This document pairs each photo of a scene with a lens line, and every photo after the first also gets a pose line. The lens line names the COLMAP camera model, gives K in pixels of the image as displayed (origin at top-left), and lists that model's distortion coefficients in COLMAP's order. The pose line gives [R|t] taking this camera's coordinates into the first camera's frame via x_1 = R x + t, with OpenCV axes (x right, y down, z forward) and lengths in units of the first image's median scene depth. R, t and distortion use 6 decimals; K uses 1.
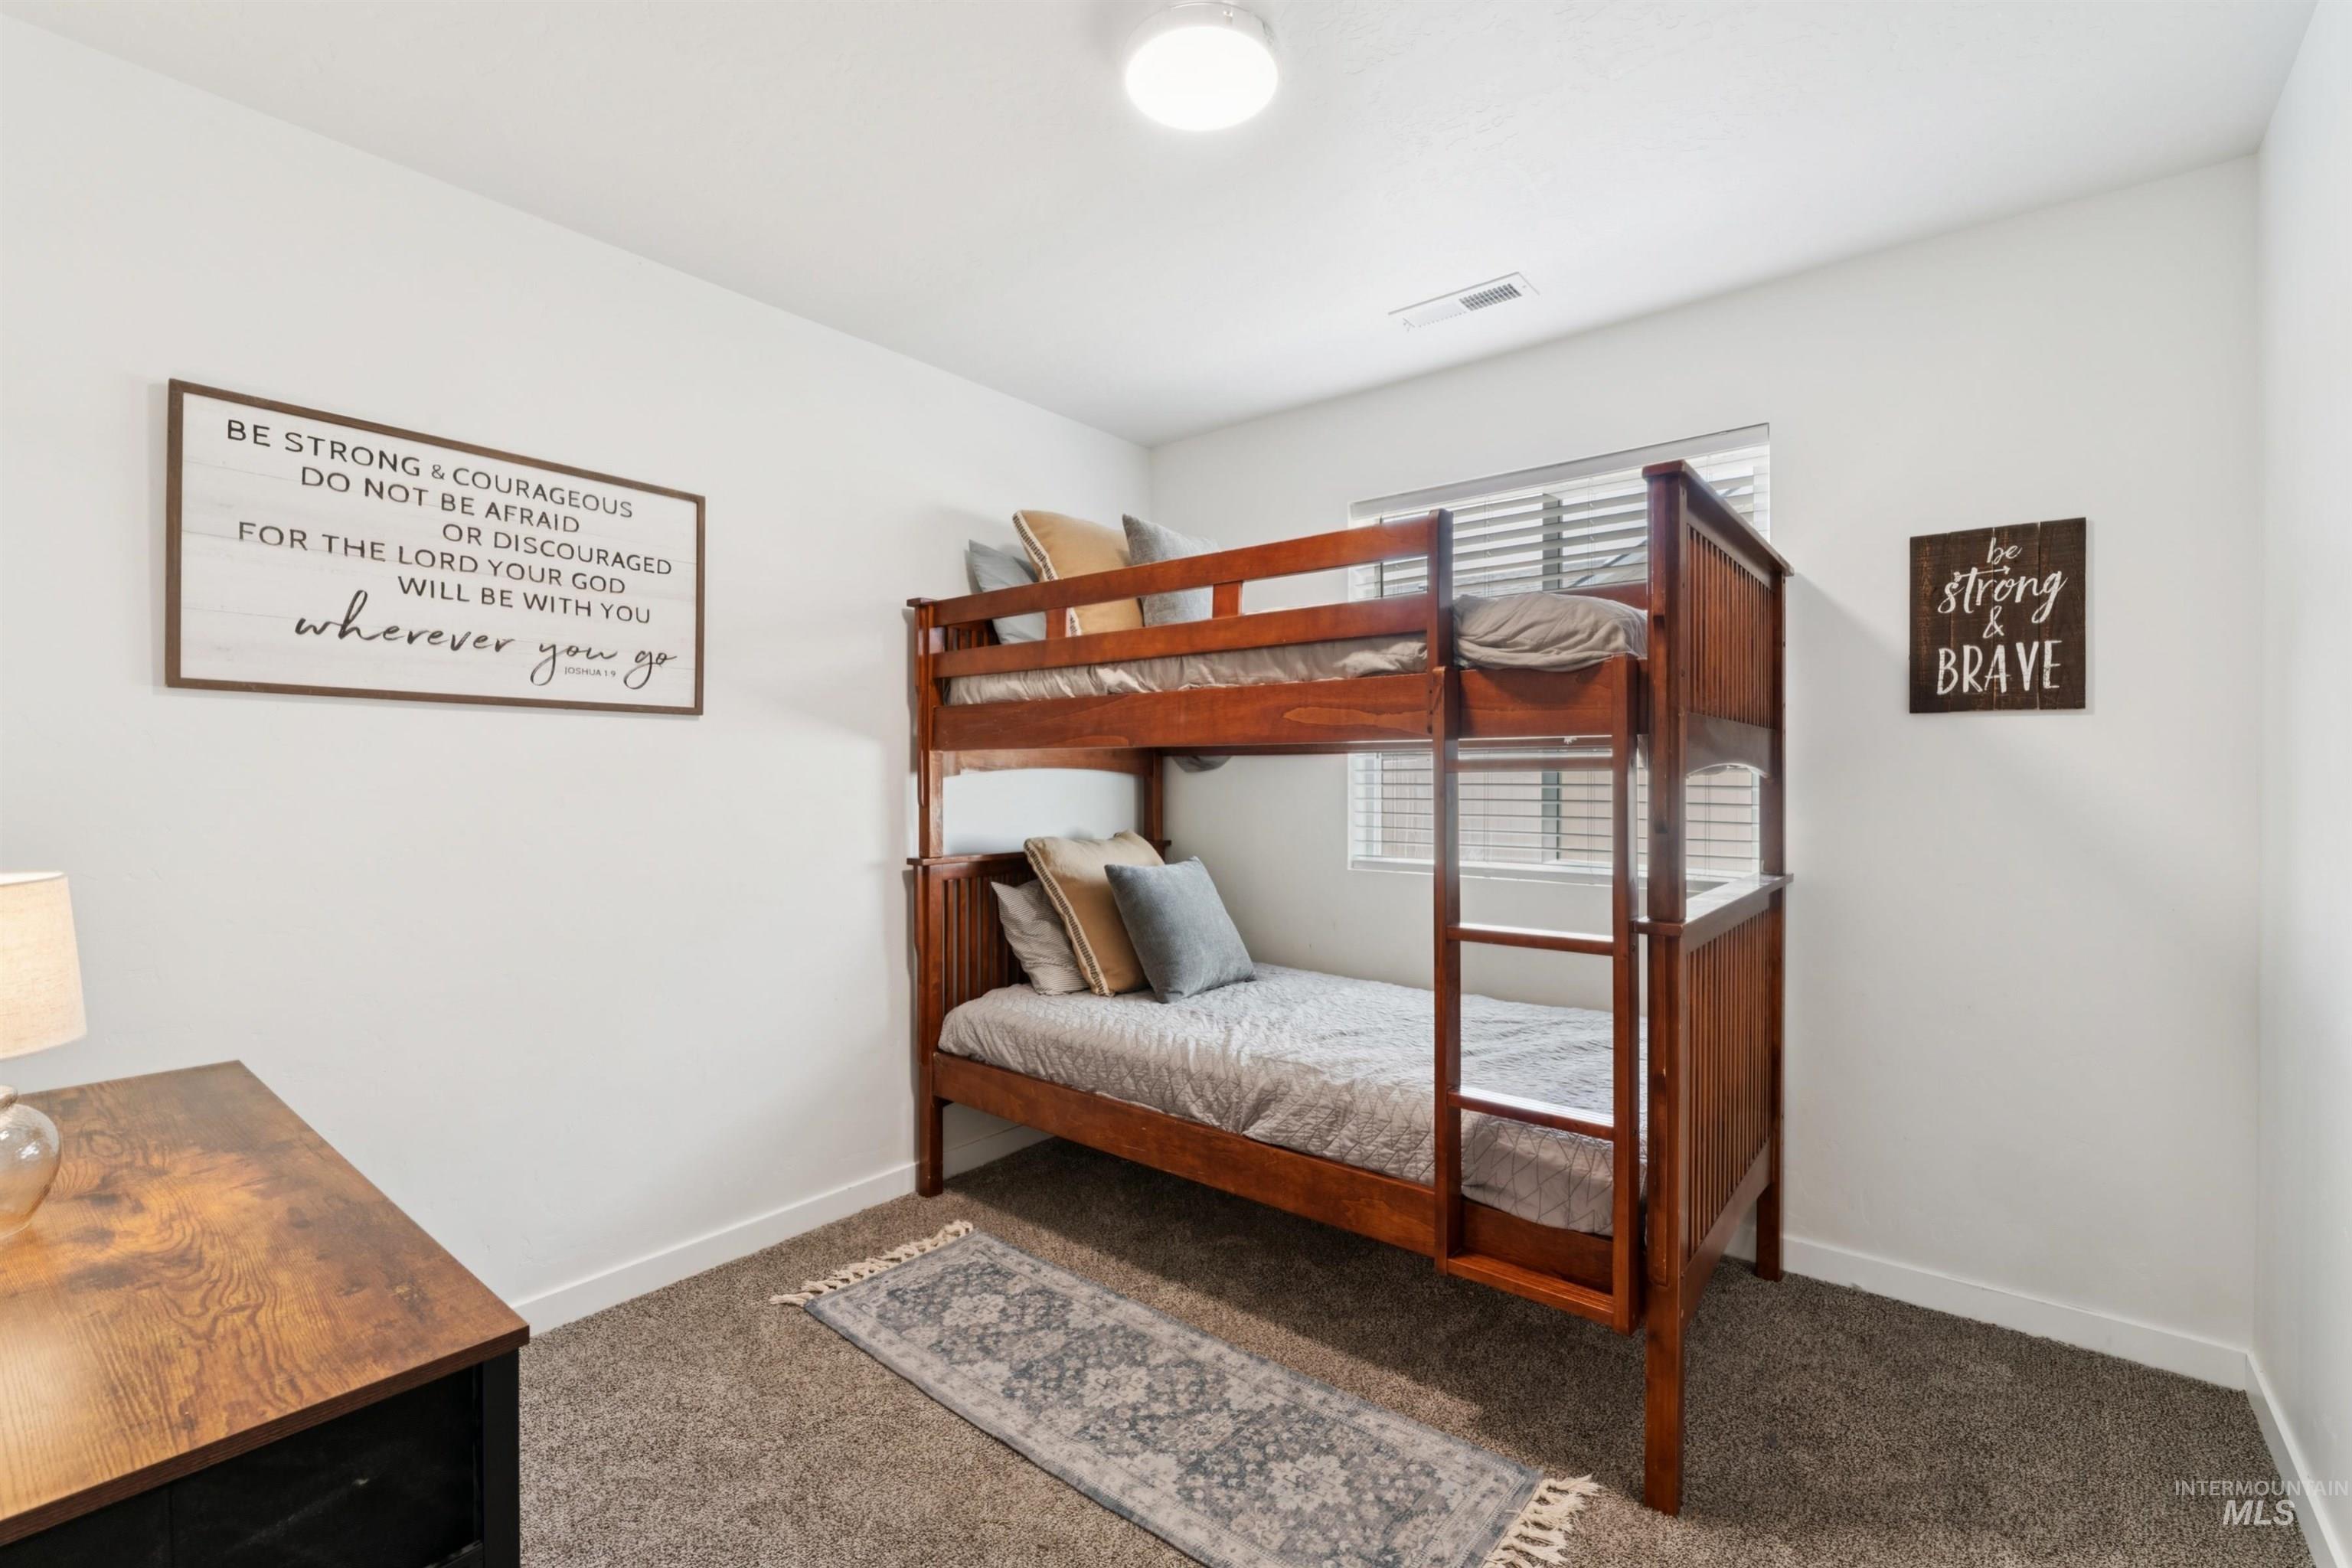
lens RADIAL K [[1028.0, 0, 1195.0], [0, 1028.0, 784.2], [0, 0, 1]] dist [0.001255, -0.000226]
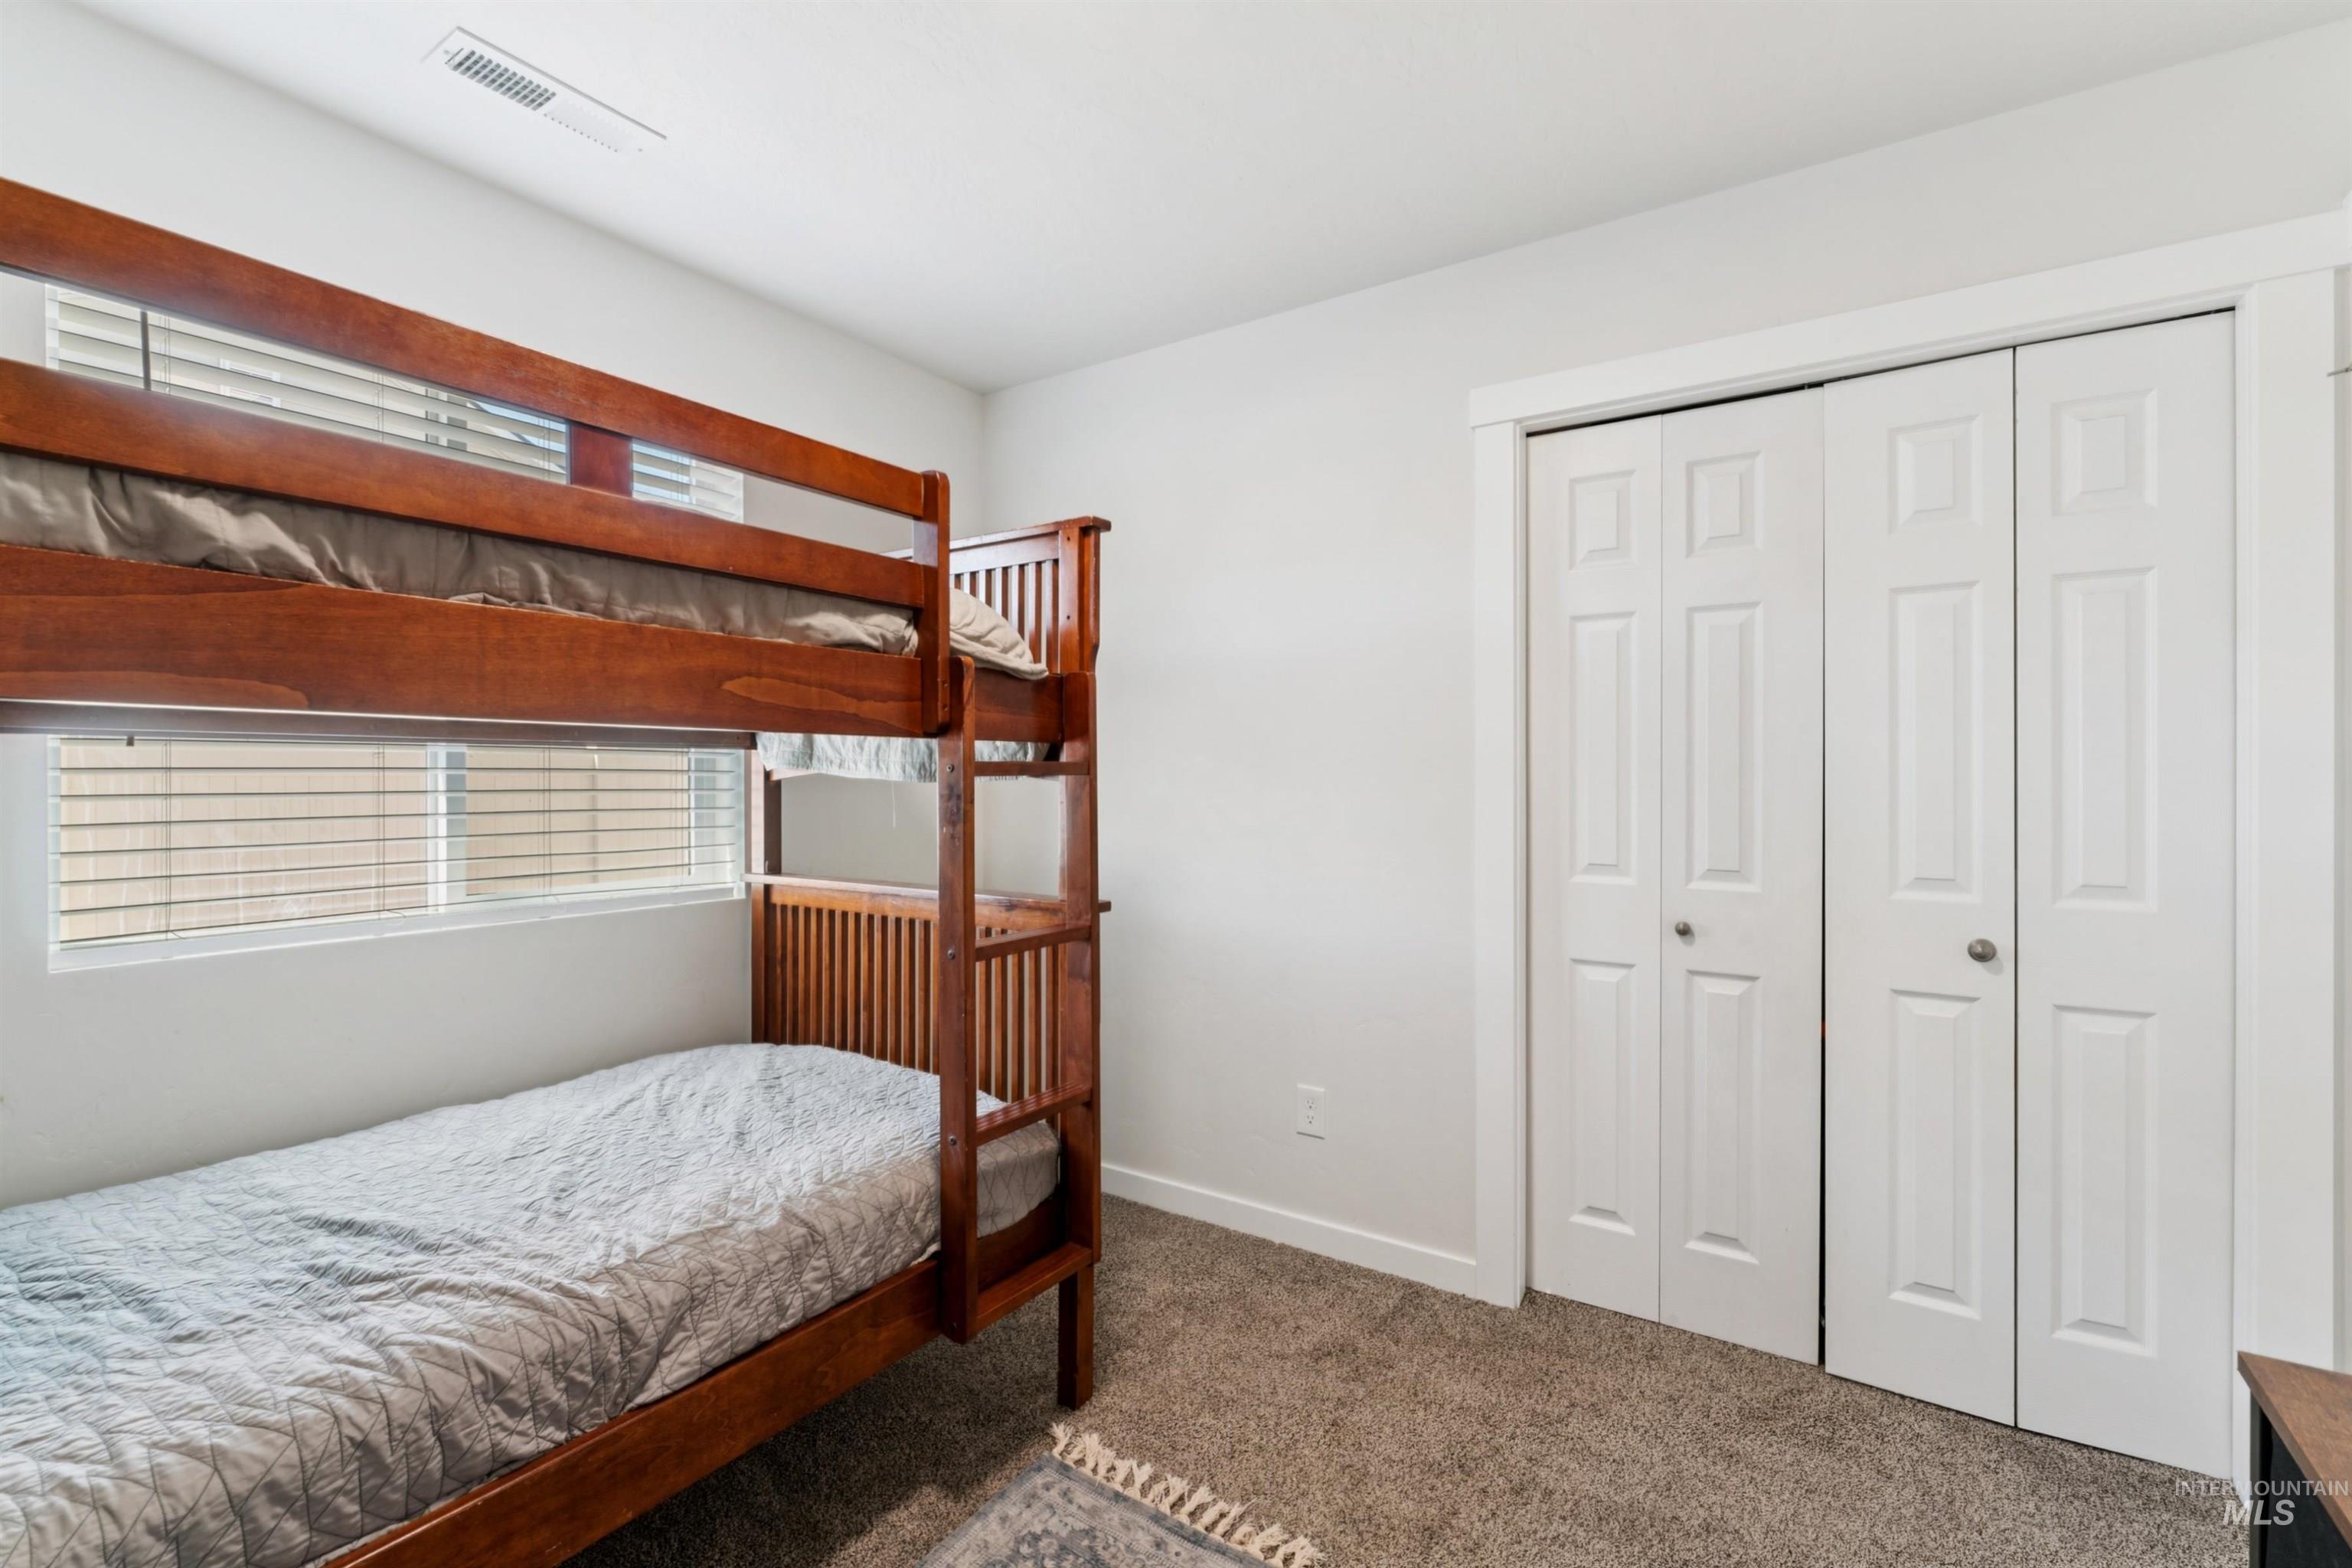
lens RADIAL K [[1028.0, 0, 1192.2], [0, 1028.0, 774.1], [0, 0, 1]] dist [0.001255, -0.000226]
pose [[-0.092387, -0.006542, 0.995702, -0.581554], [-0.002025, 0.999978, 0.006383, -0.017343], [-0.995721, -0.001427, -0.092398, 0.786203]]
